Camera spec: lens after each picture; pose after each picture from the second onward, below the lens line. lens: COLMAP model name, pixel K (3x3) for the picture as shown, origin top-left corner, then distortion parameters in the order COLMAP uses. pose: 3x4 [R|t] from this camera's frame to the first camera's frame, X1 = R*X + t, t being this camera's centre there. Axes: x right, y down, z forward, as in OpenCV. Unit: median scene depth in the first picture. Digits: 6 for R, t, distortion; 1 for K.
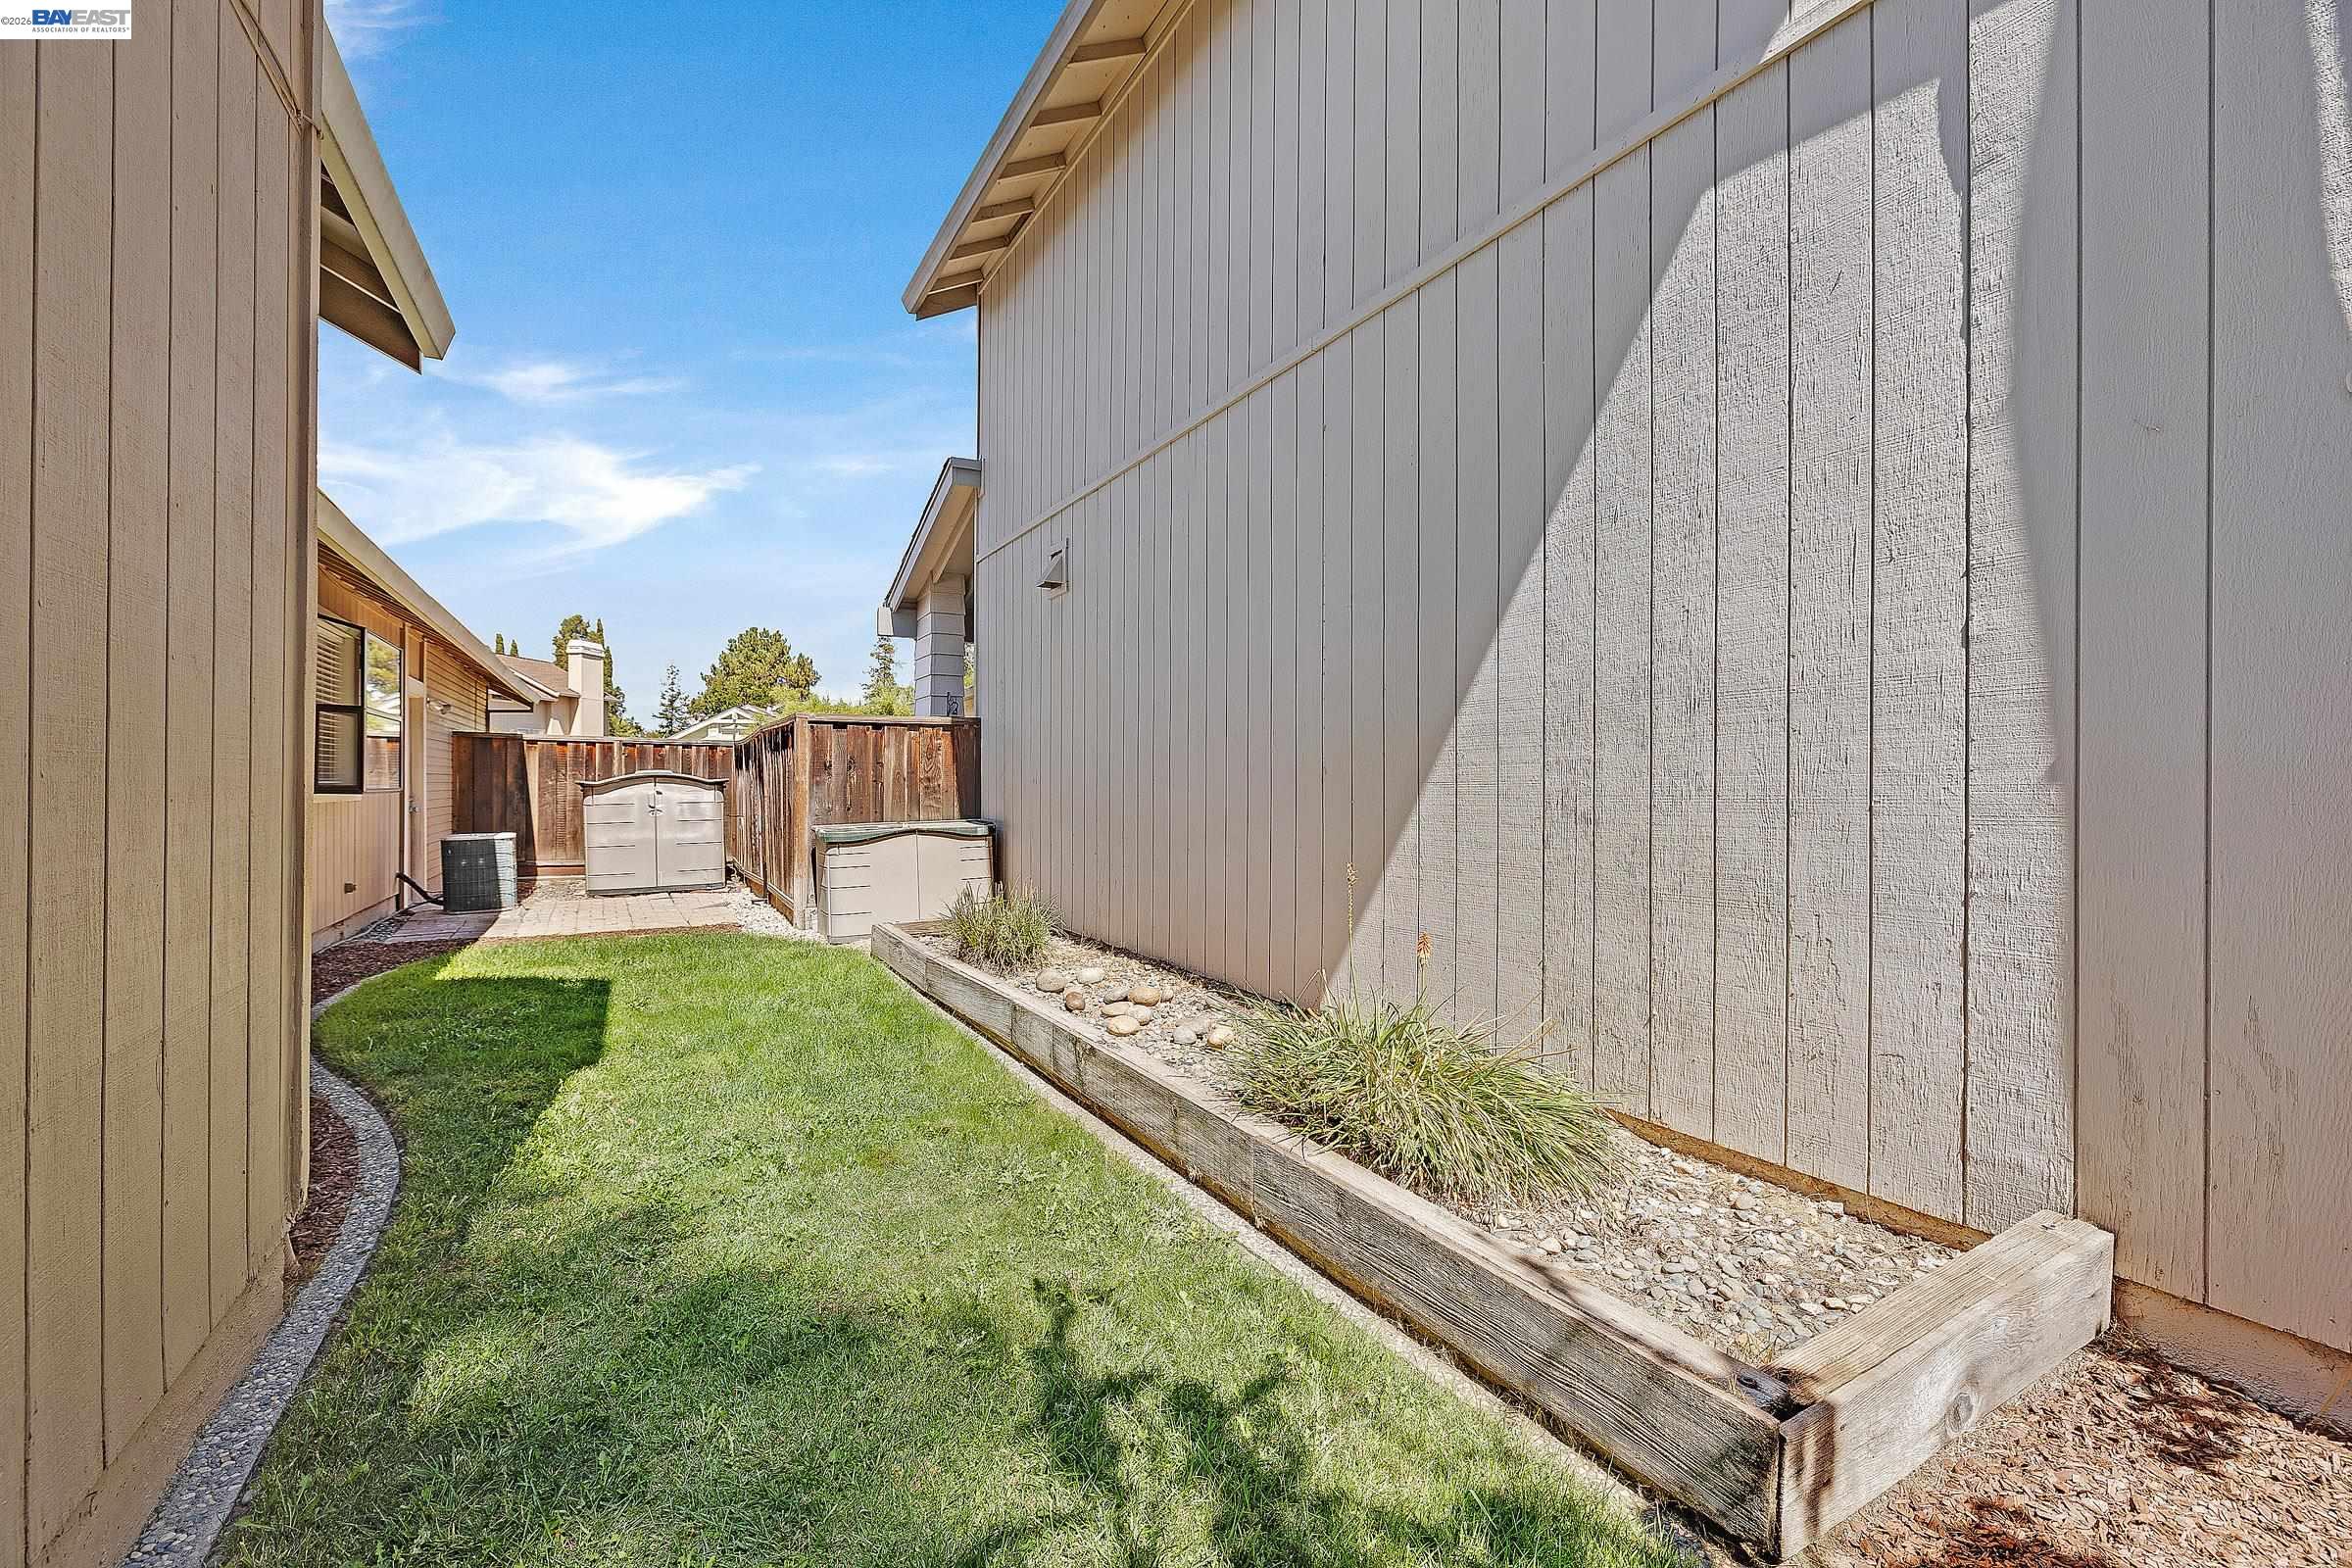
lens RADIAL K [[981.7, 0, 1176.0], [0, 981.7, 784.0], [0, 0, 1]] dist [-0.000775, 0.000043]
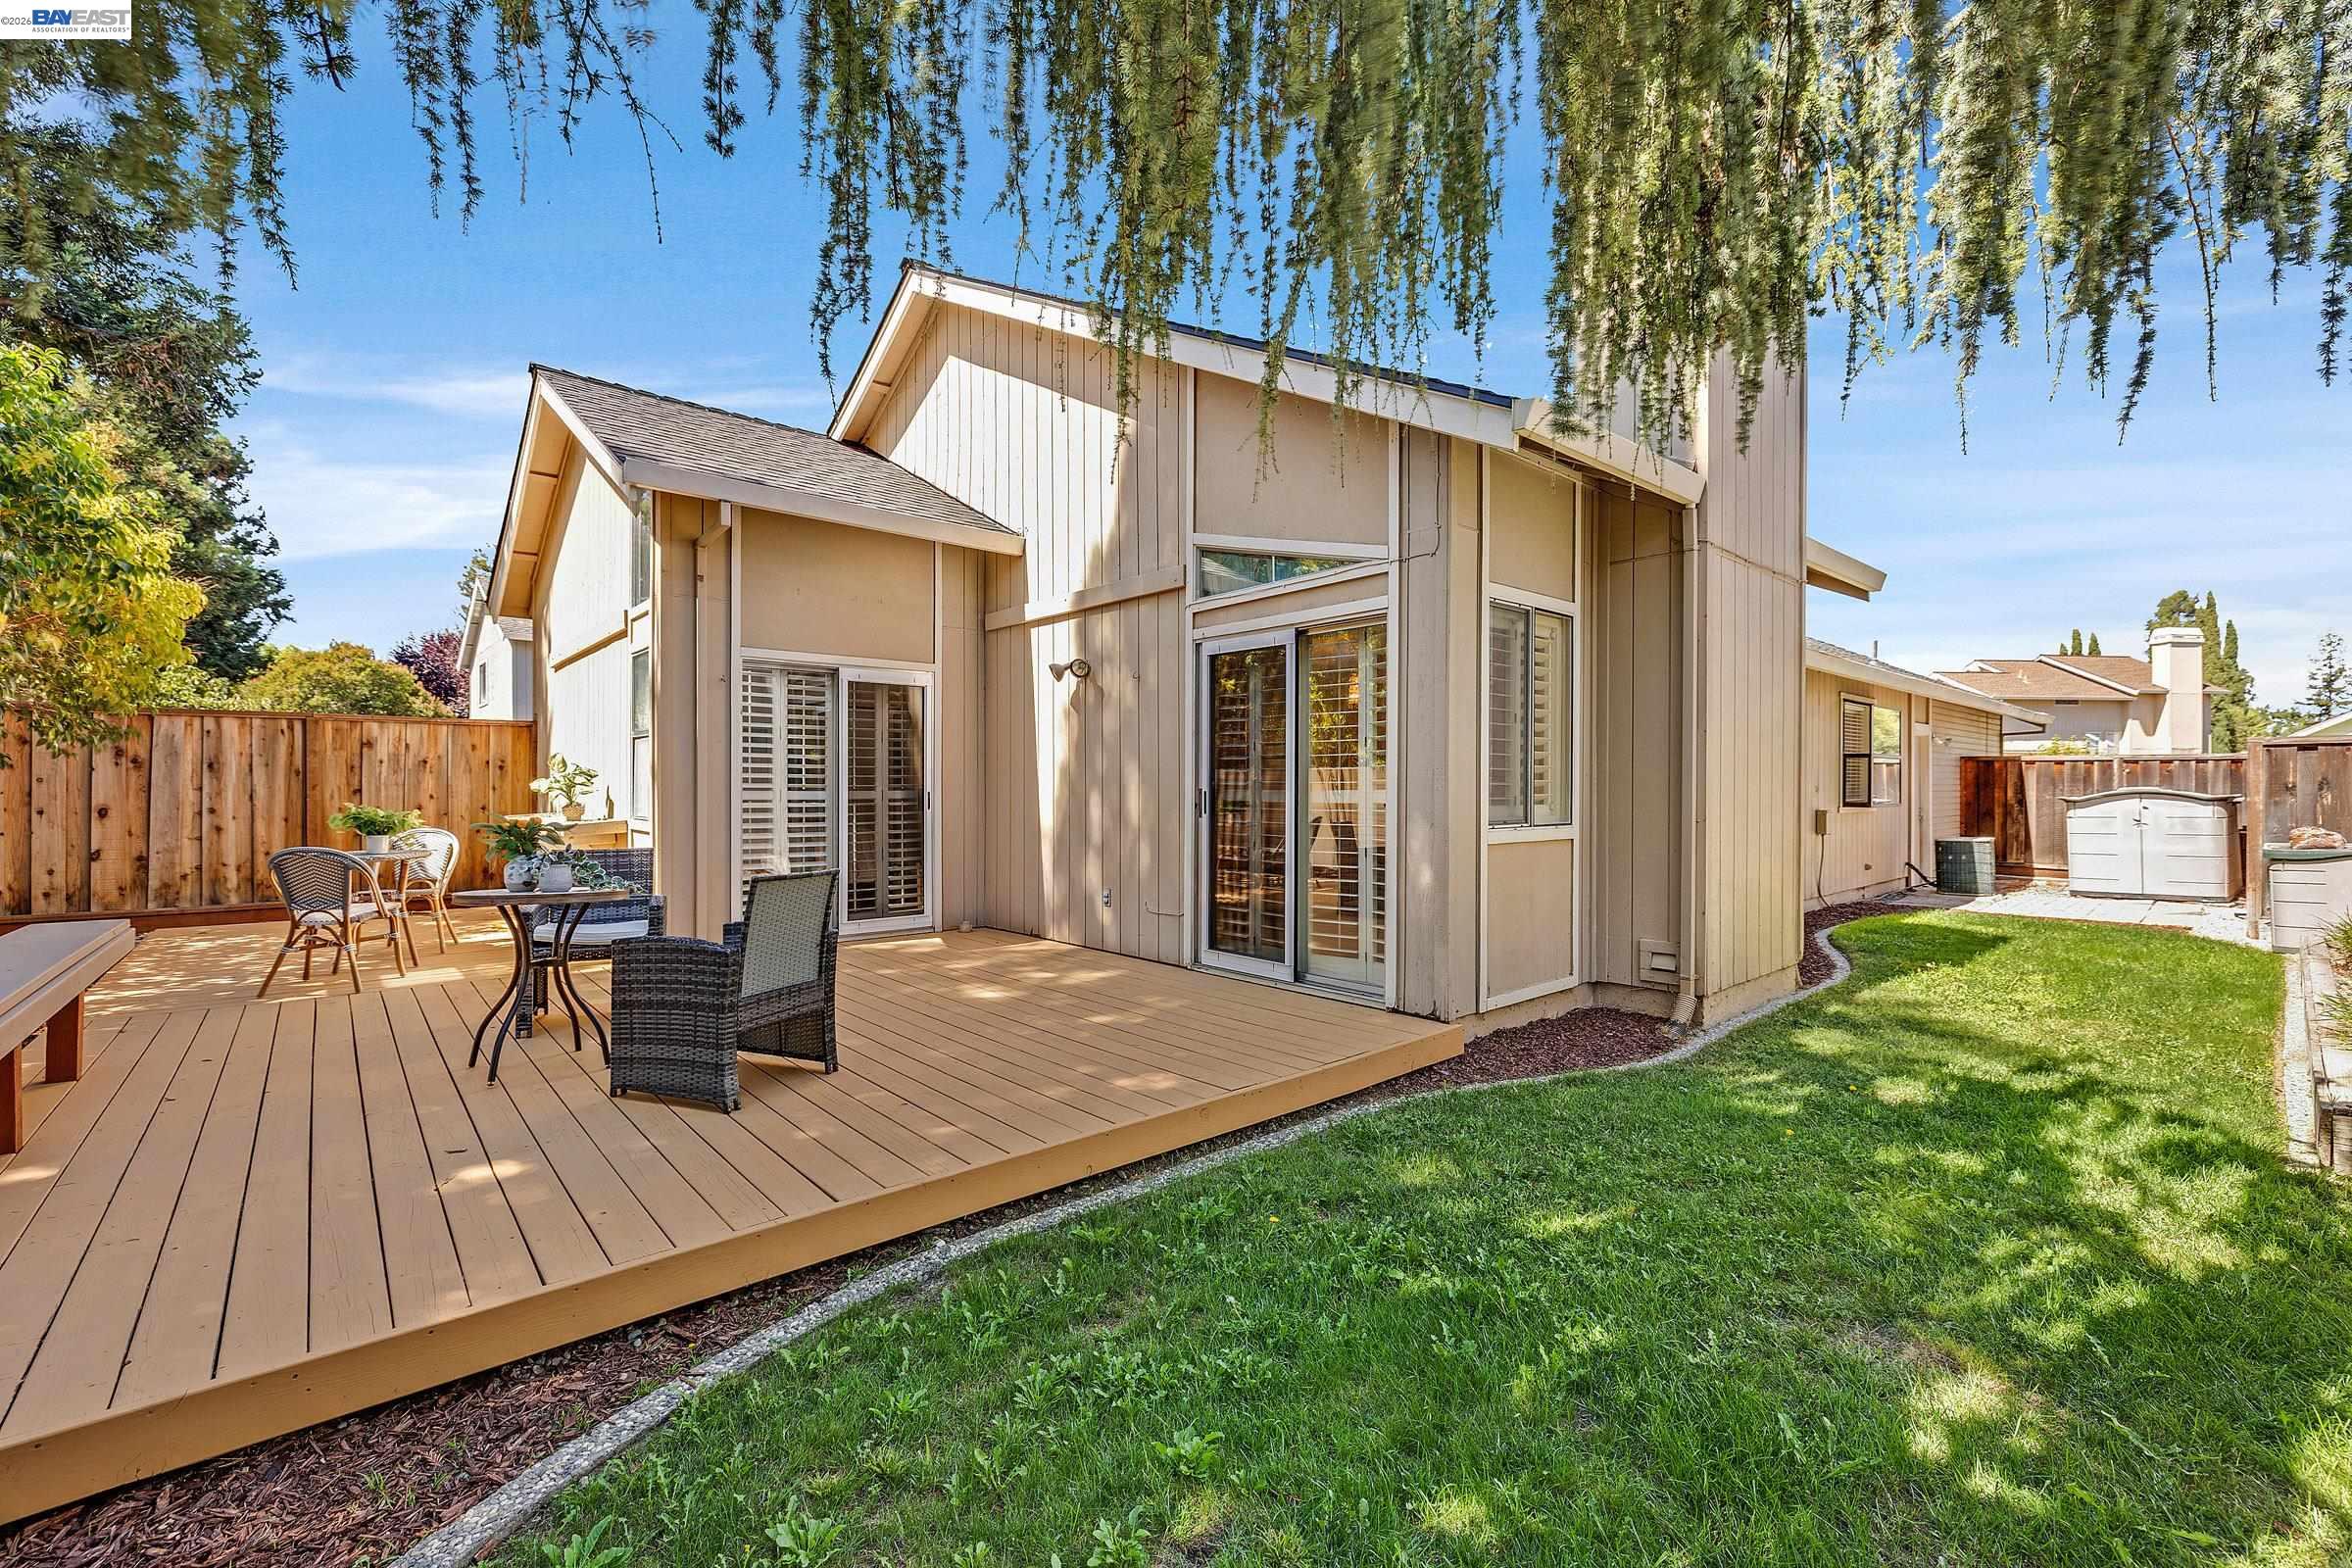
lens RADIAL K [[981.7, 0, 1176.0], [0, 981.7, 784.0], [0, 0, 1]] dist [-0.000775, 0.000043]
pose [[0.212829, -0.006143, -0.977070, 0.287481], [0.001629, 0.999981, -0.005933, -0.012144], [0.977088, -0.000329, 0.212835, -0.263118]]
